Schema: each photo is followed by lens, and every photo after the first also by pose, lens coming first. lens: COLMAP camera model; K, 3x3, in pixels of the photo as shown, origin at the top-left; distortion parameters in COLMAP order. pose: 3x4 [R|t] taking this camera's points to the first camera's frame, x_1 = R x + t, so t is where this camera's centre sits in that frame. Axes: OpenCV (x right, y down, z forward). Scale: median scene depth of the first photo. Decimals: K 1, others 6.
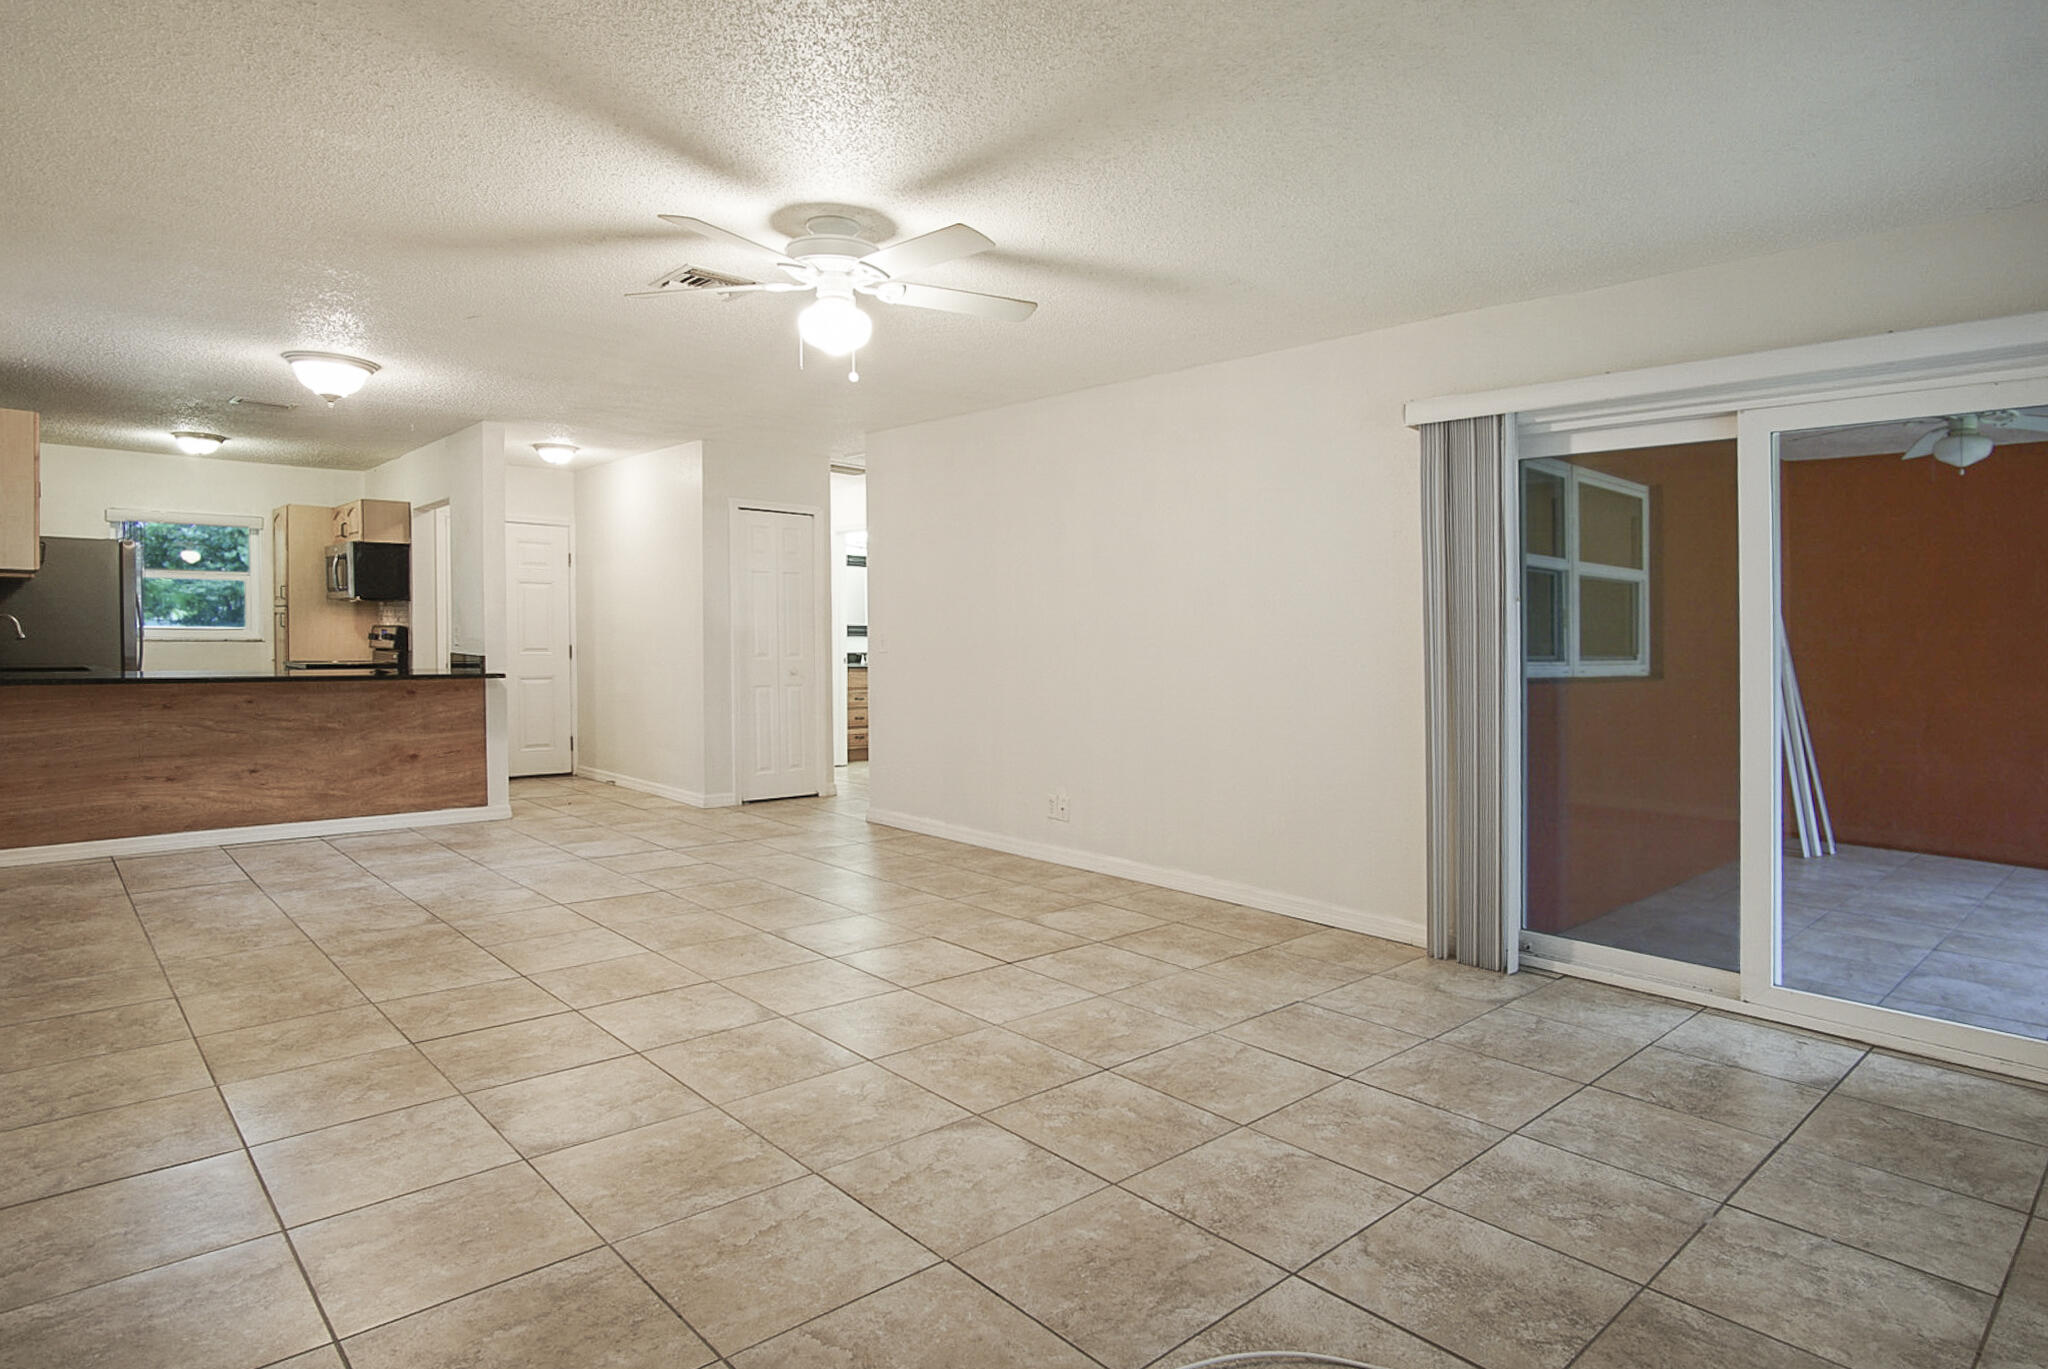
lens RADIAL K [[1112.5, 0, 1034.8], [0, 1112.5, 667.2], [0, 0, 1]] dist [-0.011885, 0.001310]
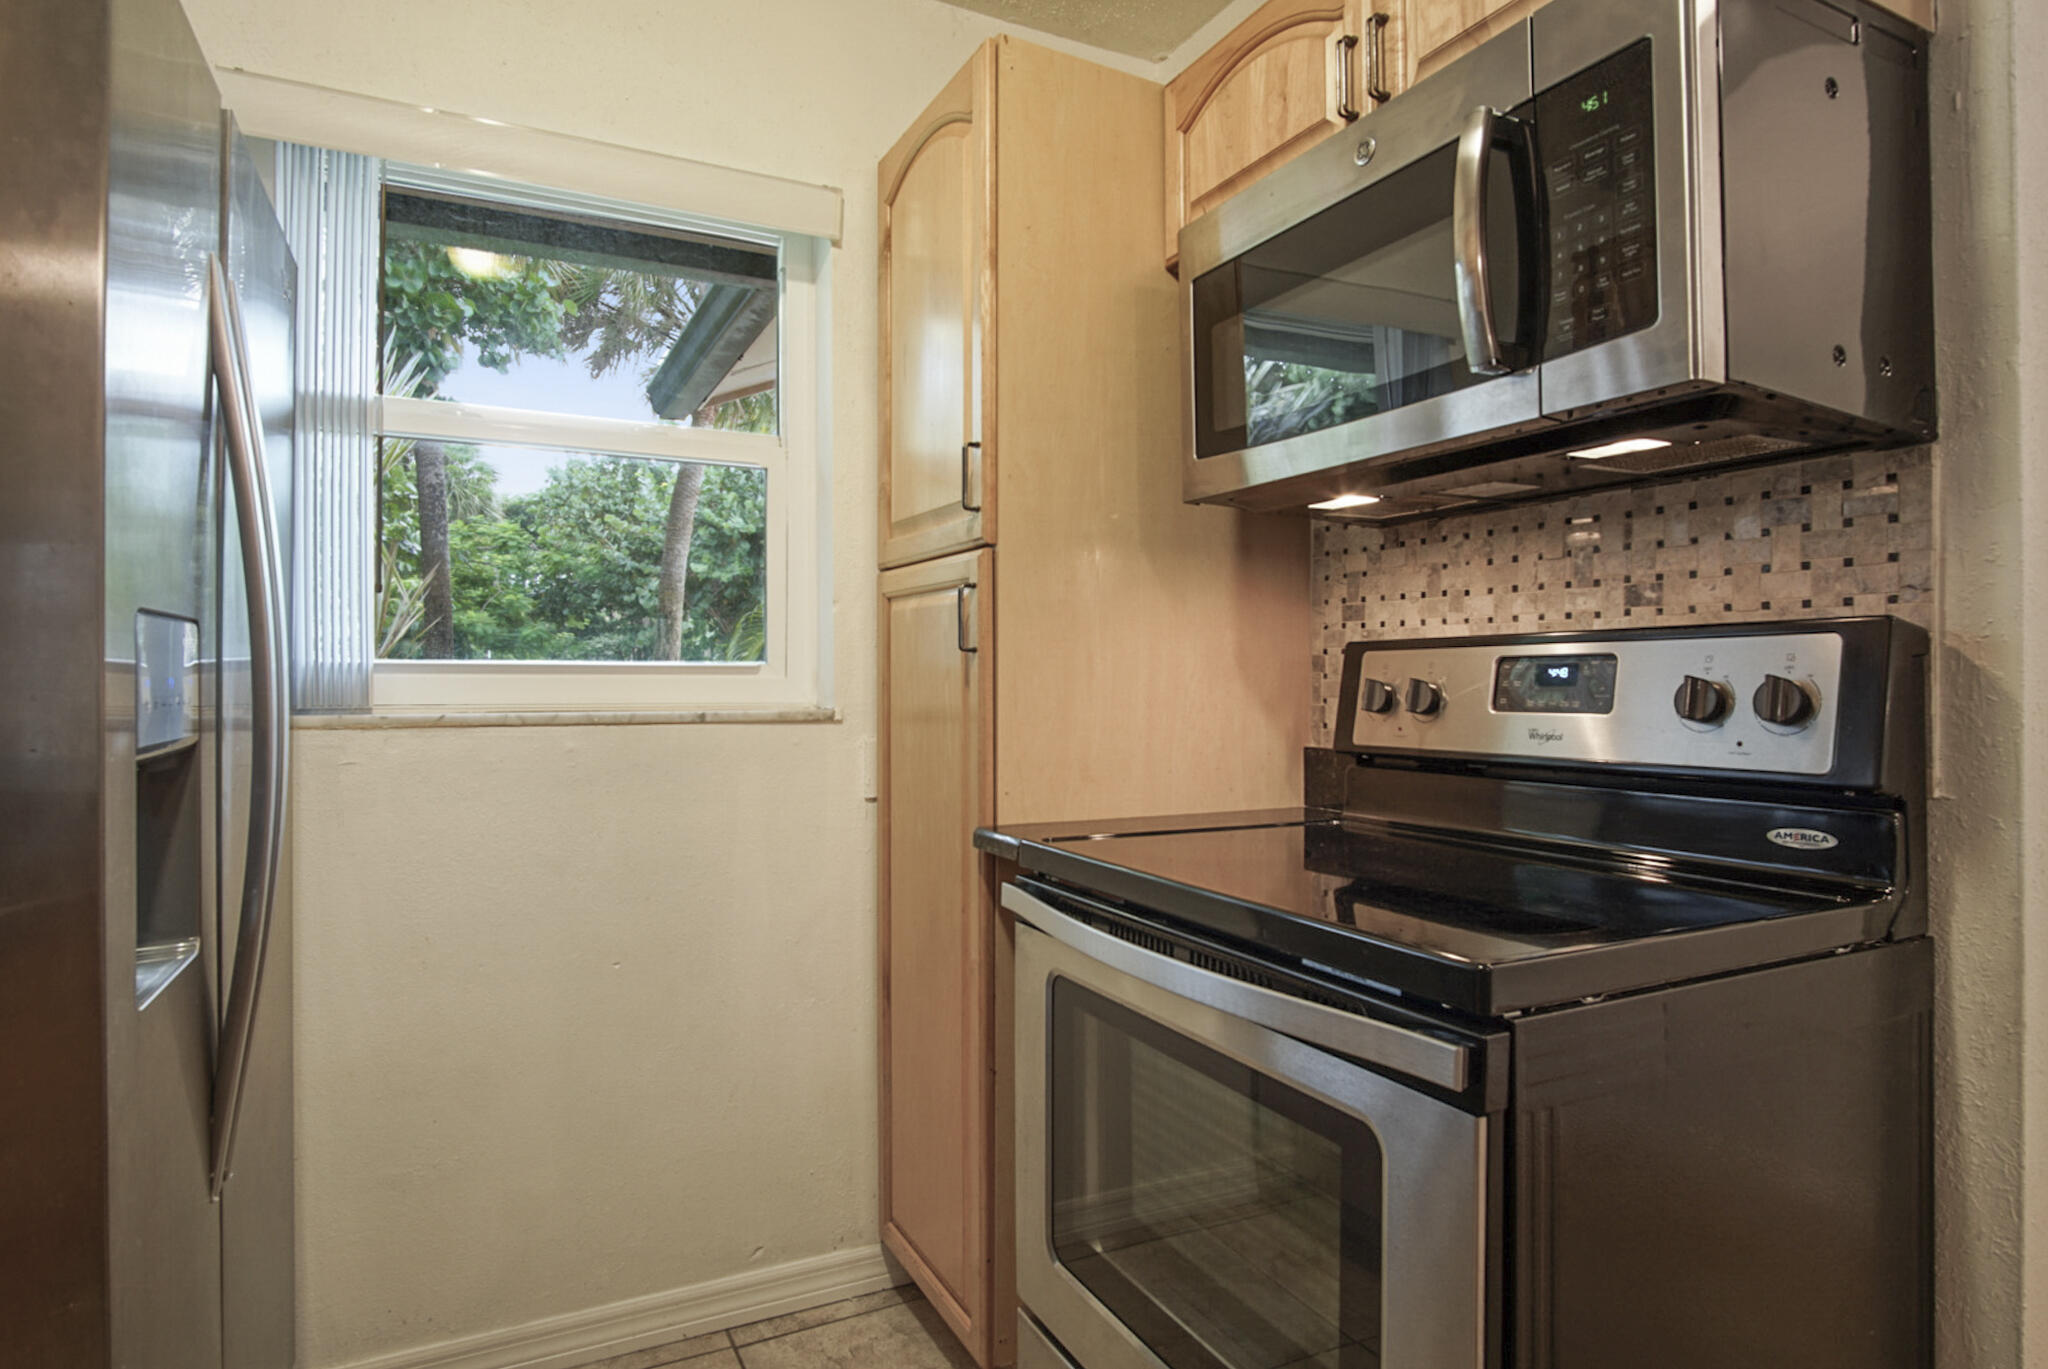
lens RADIAL K [[1112.5, 0, 1016.2], [0, 1112.5, 691.1], [0, 0, 1]] dist [-0.011885, 0.001310]
pose [[0.960328, -0.000581, -0.278871, -0.594646], [-0.010092, 0.999270, -0.036834, -0.021424], [0.278689, 0.038187, 0.959622, 0.784924]]
